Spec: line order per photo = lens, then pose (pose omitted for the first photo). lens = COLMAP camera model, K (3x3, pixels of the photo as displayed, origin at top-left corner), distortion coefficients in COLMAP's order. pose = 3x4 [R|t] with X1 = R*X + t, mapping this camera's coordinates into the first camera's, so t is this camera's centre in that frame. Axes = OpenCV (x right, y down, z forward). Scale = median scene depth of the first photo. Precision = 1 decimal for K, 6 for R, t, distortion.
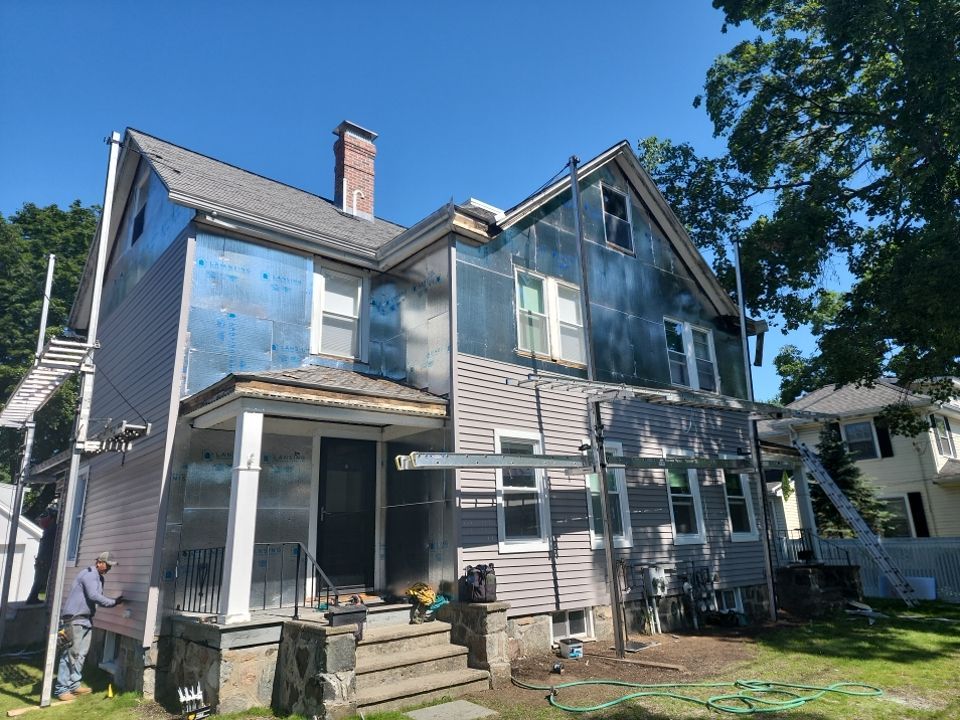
lens RADIAL K [[658.0, 0, 482.5], [0, 658.0, 346.6], [0, 0, 1]] dist [0.035514, -0.003633]
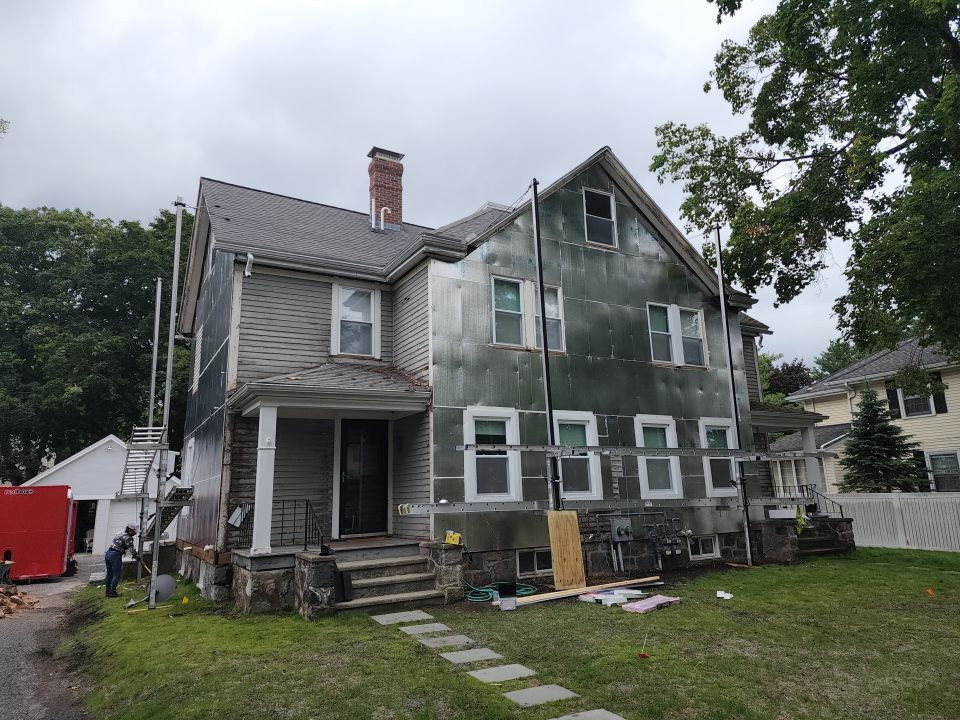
lens RADIAL K [[641.0, 0, 487.8], [0, 641.0, 352.3], [0, 0, 1]] dist [0.073947, -0.055846]
pose [[0.984360, -0.037426, -0.172148, 0.173030], [0.049696, 0.996479, 0.067527, -0.043086], [0.169015, -0.075026, 0.982754, -0.126956]]
